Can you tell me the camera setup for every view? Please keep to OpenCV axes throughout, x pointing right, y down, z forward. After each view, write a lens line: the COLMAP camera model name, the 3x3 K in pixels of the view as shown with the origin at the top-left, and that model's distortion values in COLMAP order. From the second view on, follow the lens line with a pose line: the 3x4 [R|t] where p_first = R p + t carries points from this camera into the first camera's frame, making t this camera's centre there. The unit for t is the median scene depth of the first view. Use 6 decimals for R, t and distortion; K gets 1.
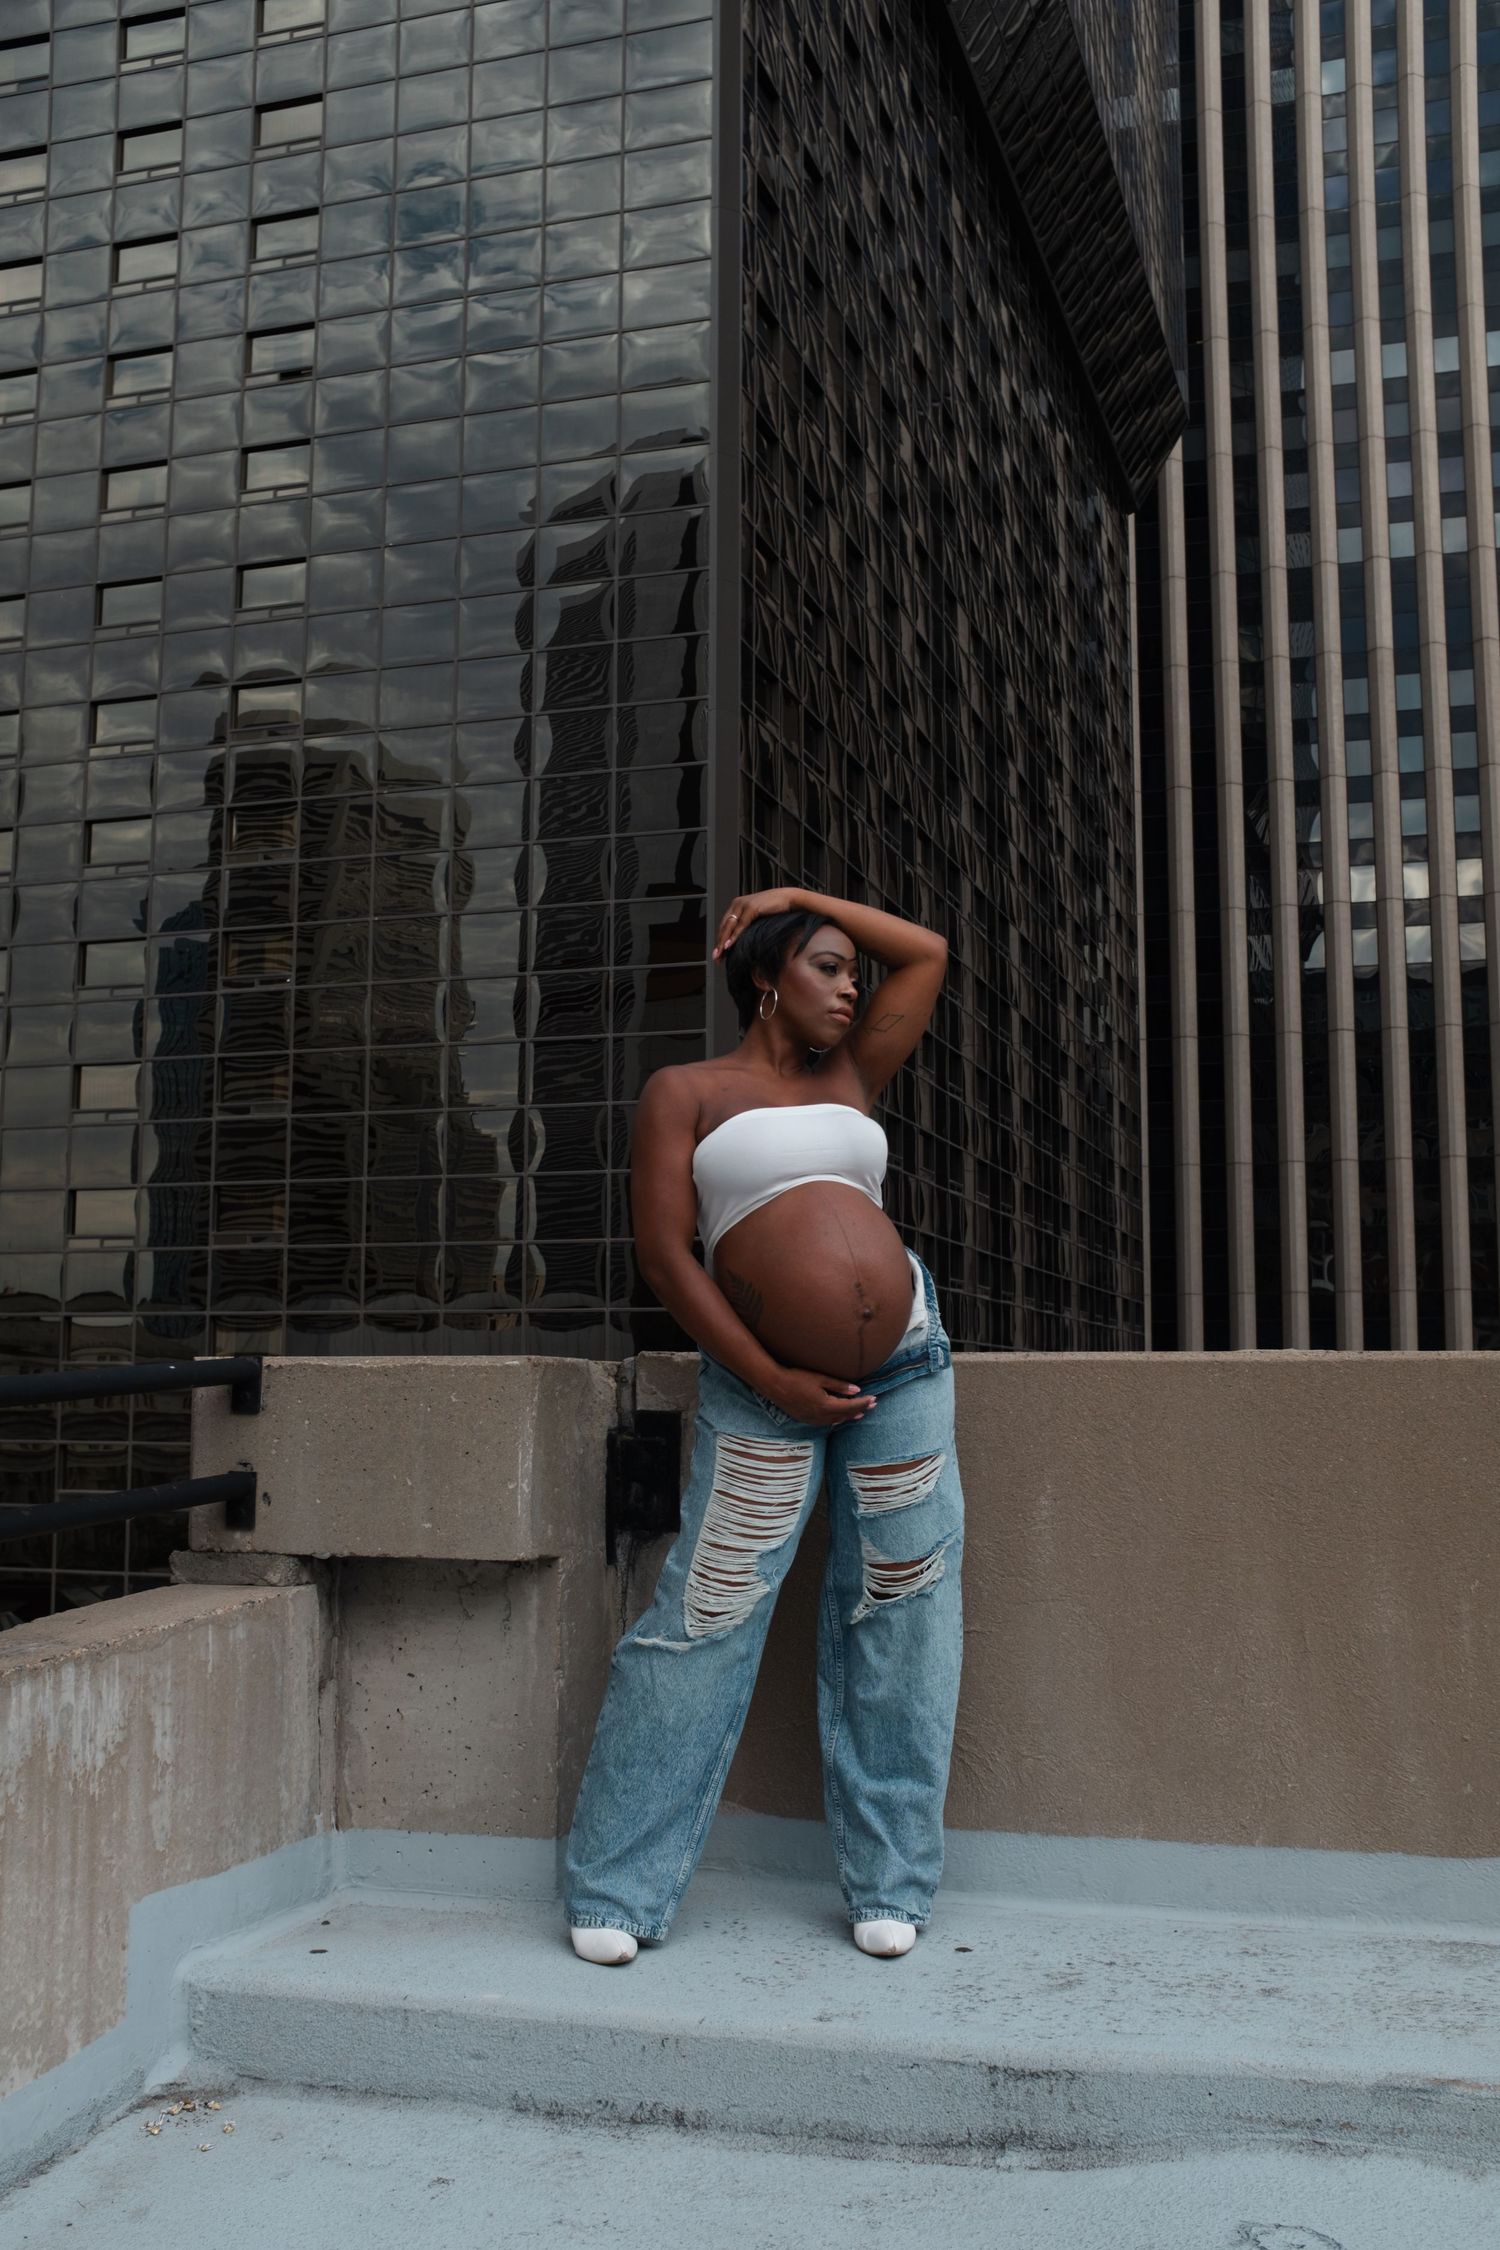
lens RADIAL K [[2201.7, 0, 750.0], [0, 2201.7, 1125.0], [0, 0, 1]] dist [-0.021950, -0.013160]
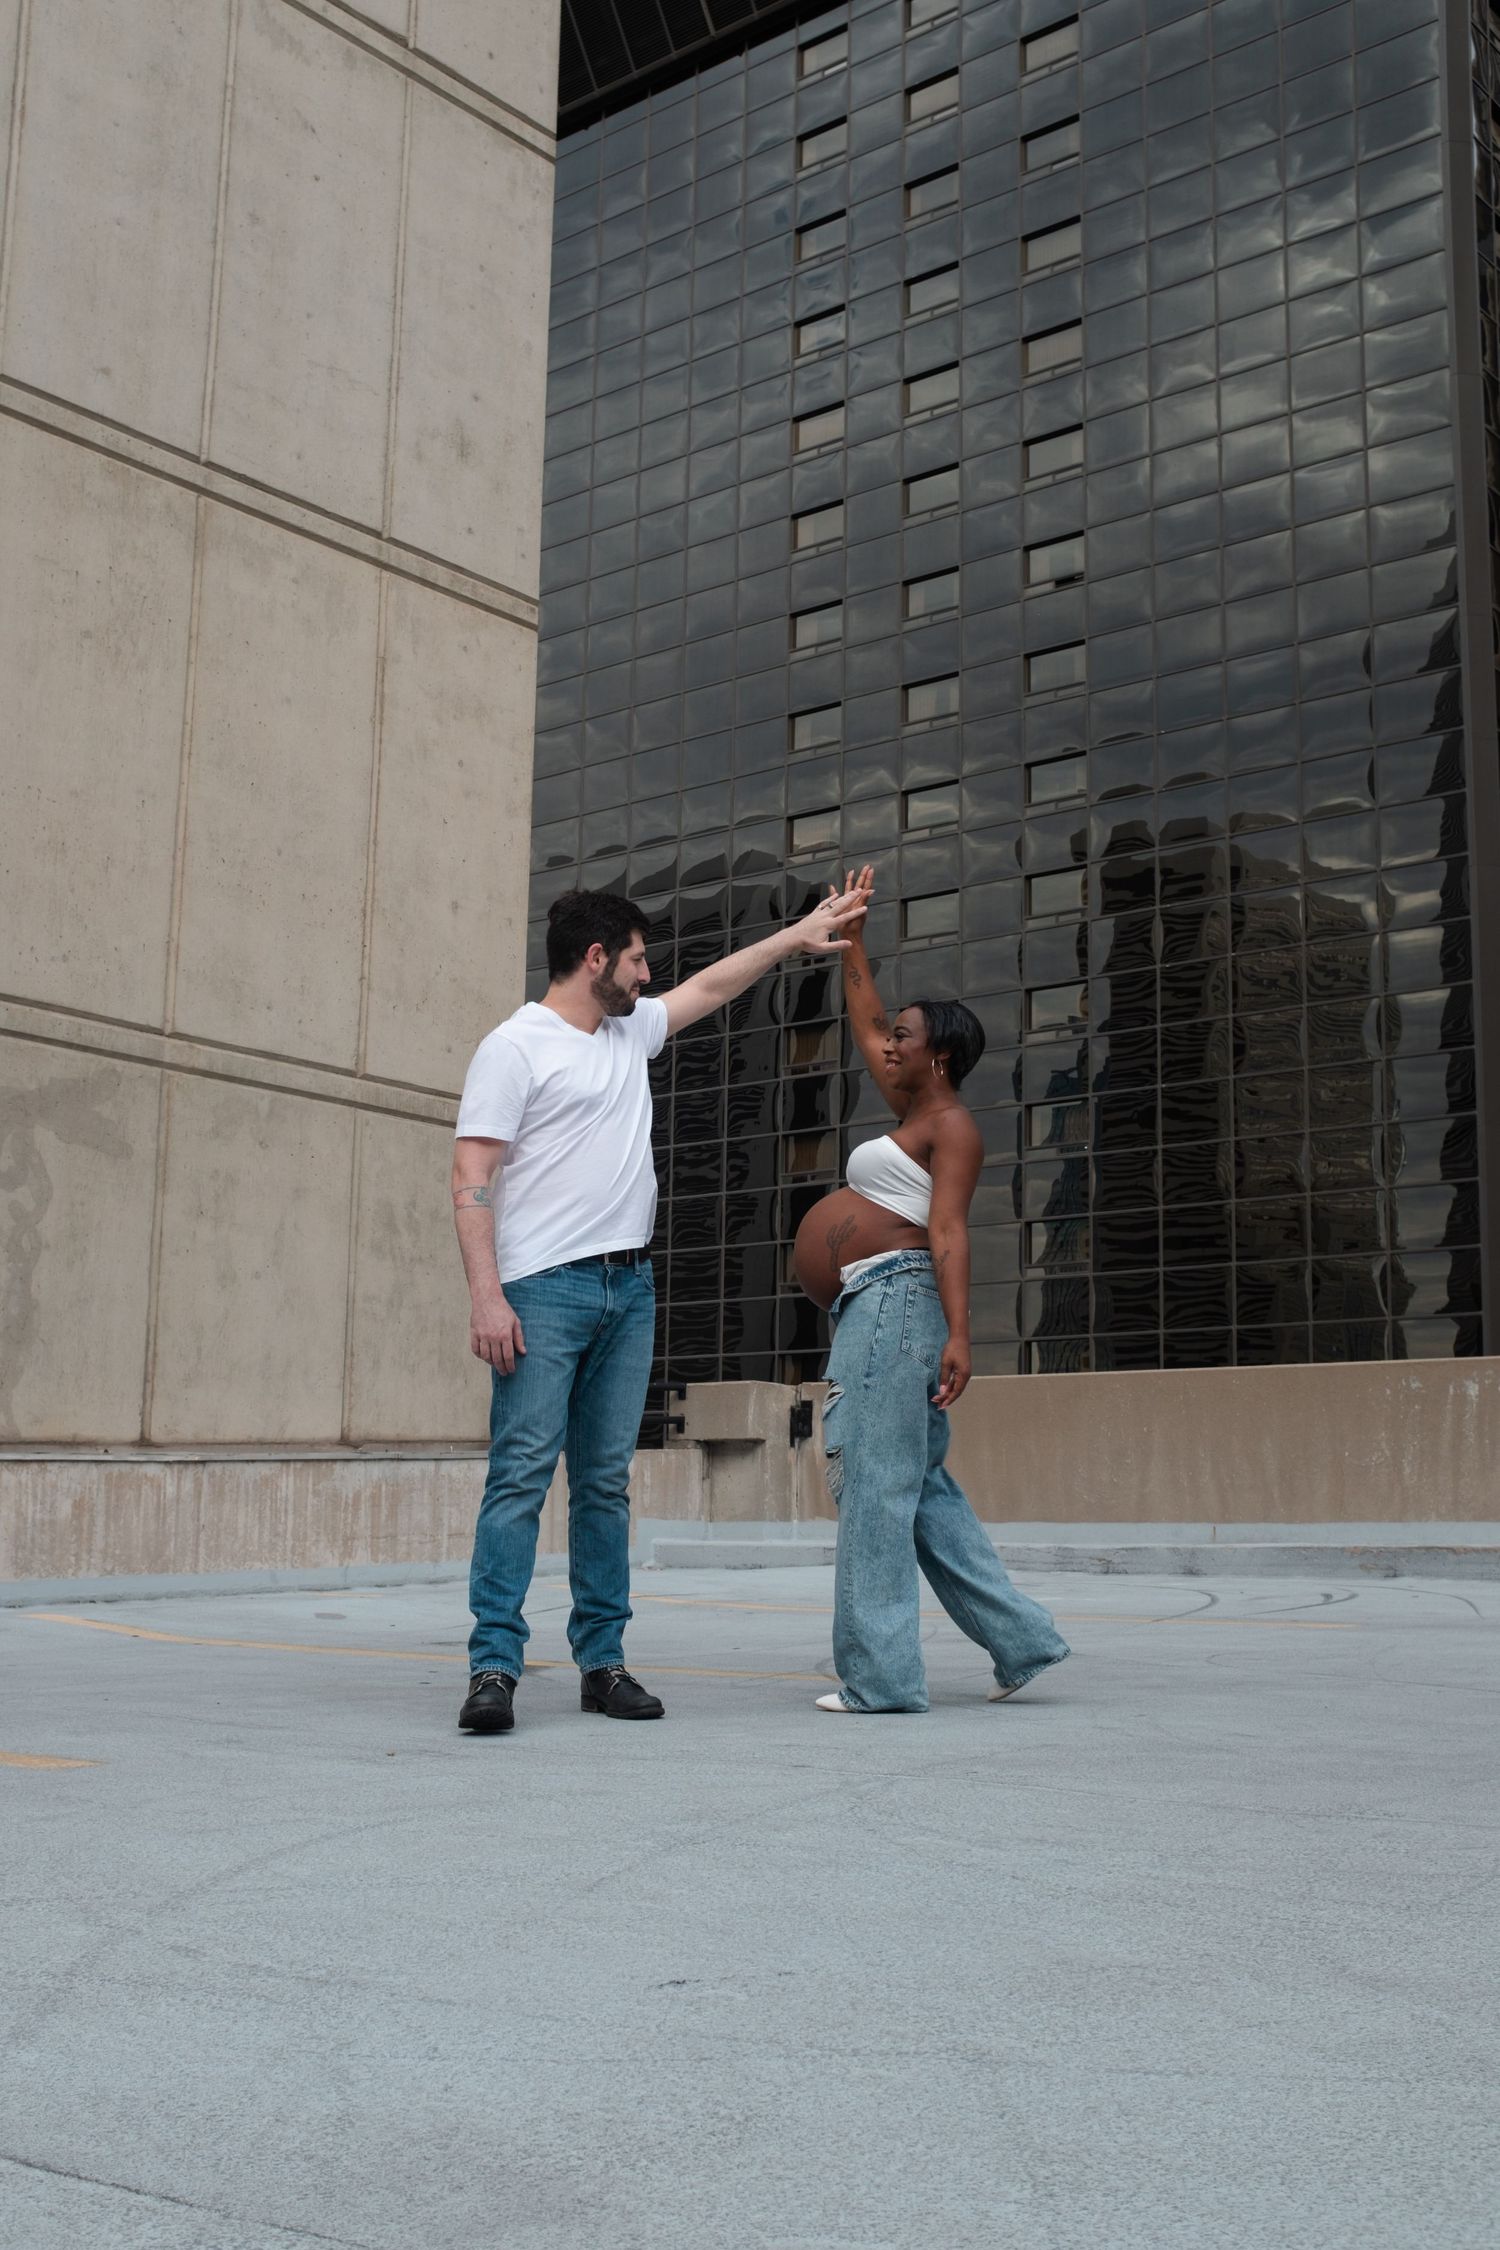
lens RADIAL K [[2201.7, 0, 750.0], [0, 2201.7, 1125.0], [0, 0, 1]] dist [-0.021950, -0.013160]
pose [[0.930493, -0.058439, -0.361619, 1.128764], [0.033105, 0.996568, -0.075864, -0.031514], [0.364811, 0.058619, 0.929234, -2.163833]]
